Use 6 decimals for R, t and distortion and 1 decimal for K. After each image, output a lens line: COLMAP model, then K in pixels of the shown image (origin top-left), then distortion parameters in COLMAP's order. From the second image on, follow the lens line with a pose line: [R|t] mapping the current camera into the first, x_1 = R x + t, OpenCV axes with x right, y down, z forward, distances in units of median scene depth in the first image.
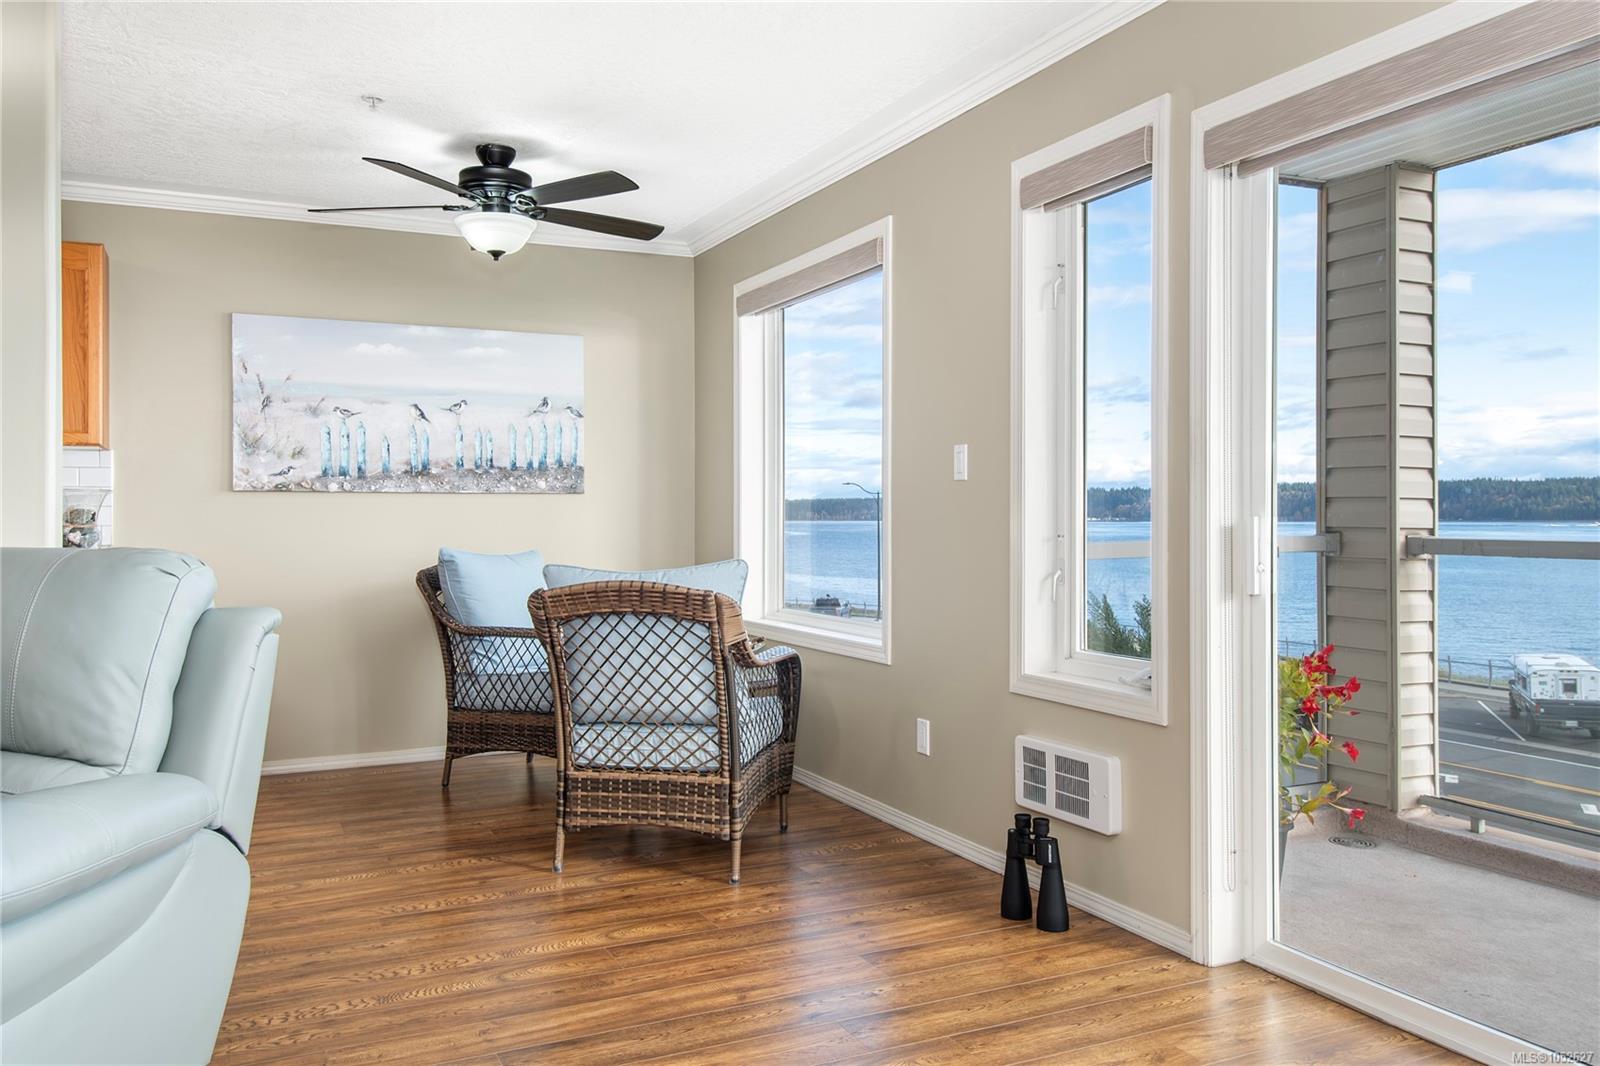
lens RADIAL K [[1295.5, 0, 807.8], [0, 1295.5, 512.8], [0, 0, 1]] dist [0.088747, 0.000929]
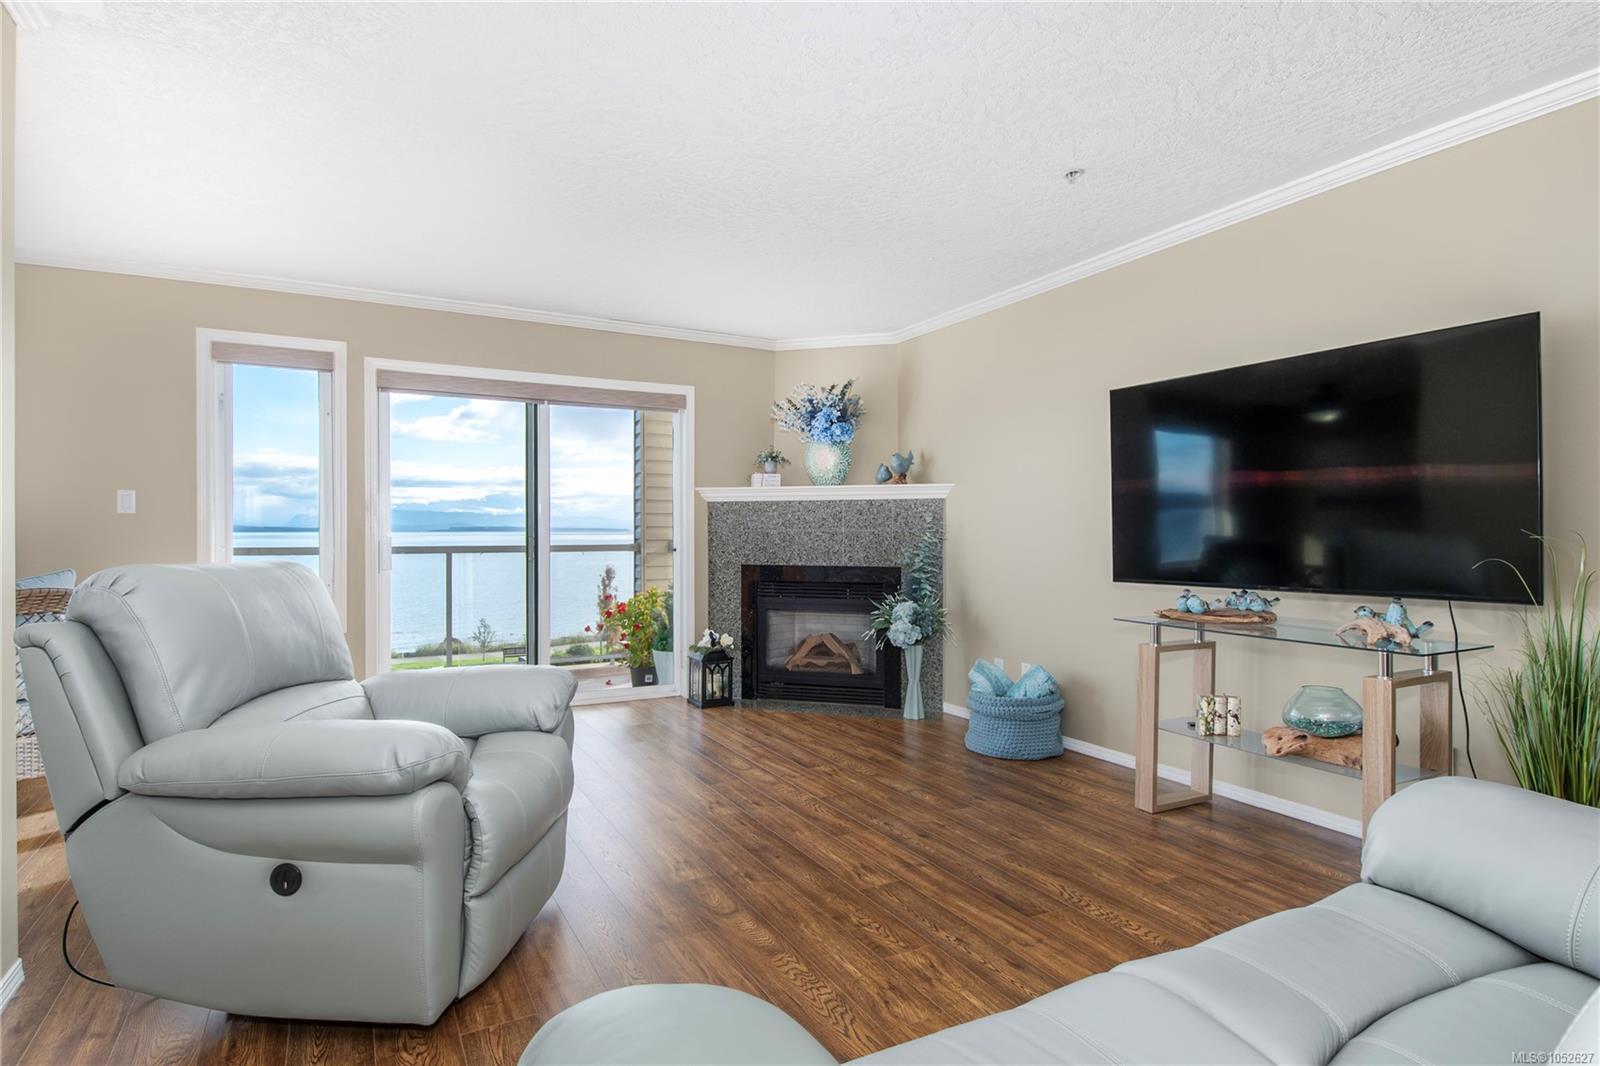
lens RADIAL K [[846.1, 0, 799.2], [0, 846.1, 529.0], [0, 0, 1]] dist [0.034322, -0.000711]
pose [[-0.043510, 0.003567, 0.999047, -1.068540], [-0.005497, 0.999978, -0.003810, -0.007075], [-0.999038, -0.005657, -0.043489, 0.282934]]
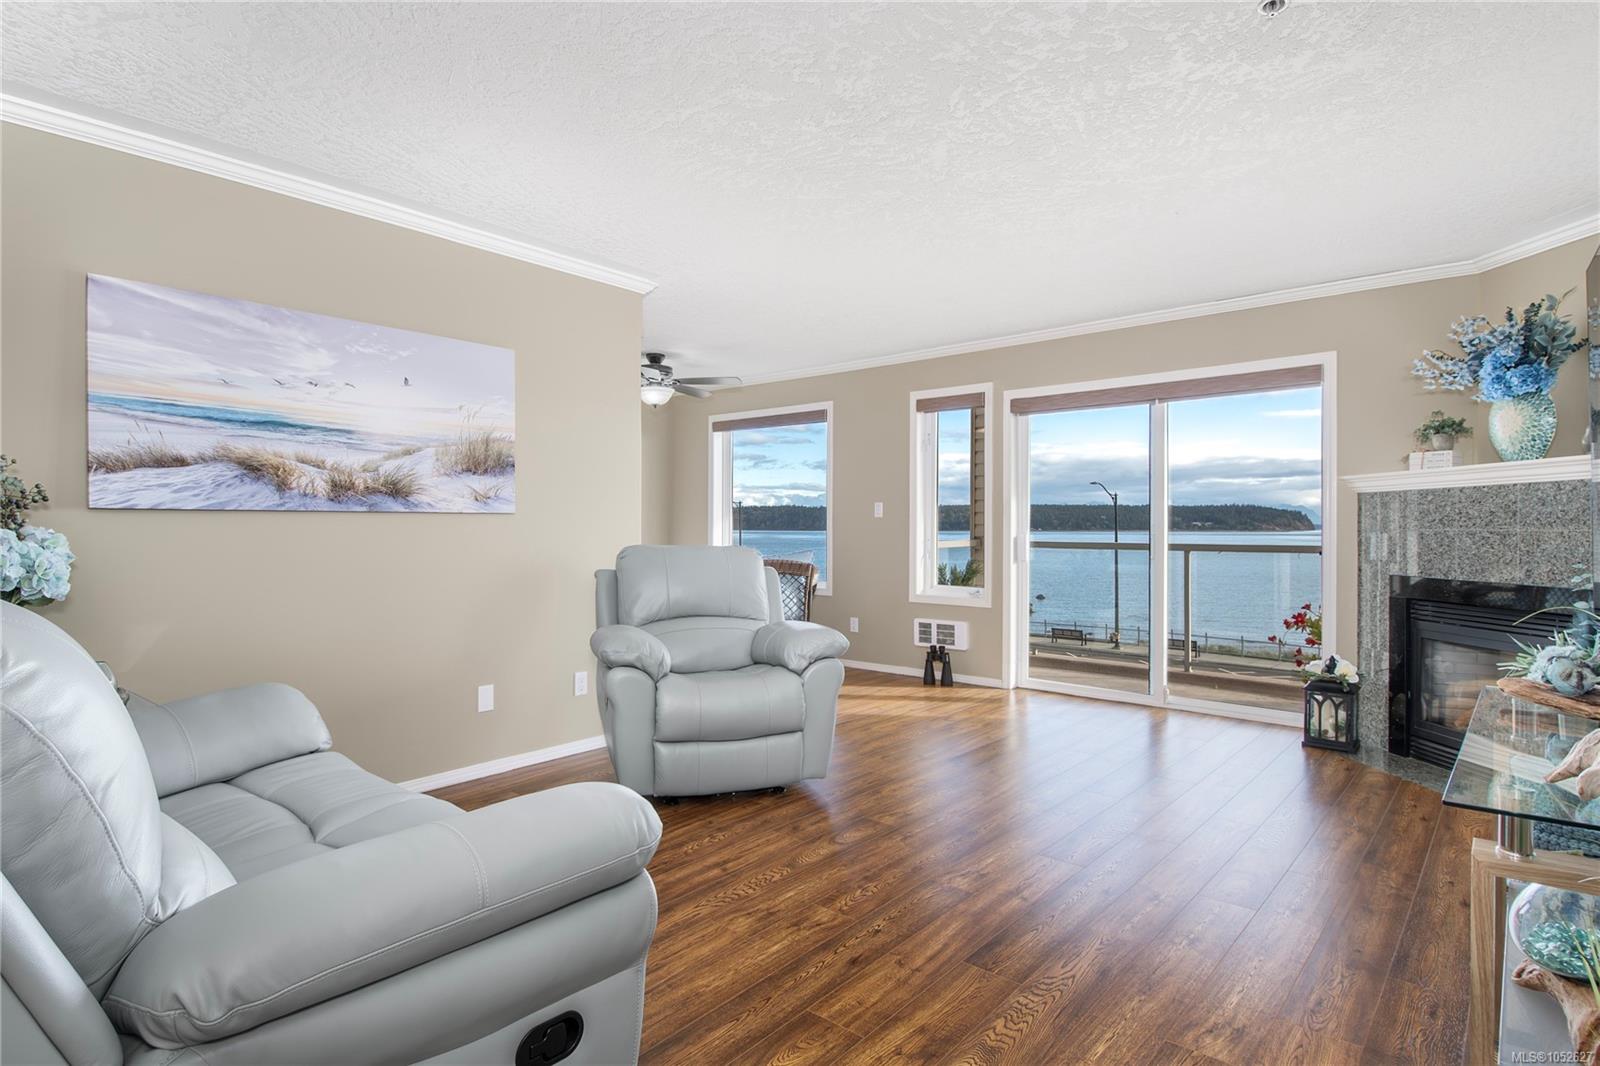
lens RADIAL K [[846.1, 0, 799.2], [0, 846.1, 529.0], [0, 0, 1]] dist [0.034322, -0.000711]
pose [[0.915777, 0.005132, 0.401654, -0.745220], [-0.007536, 0.999962, 0.004406, -0.009906], [-0.401616, -0.007062, 0.915781, -0.443474]]
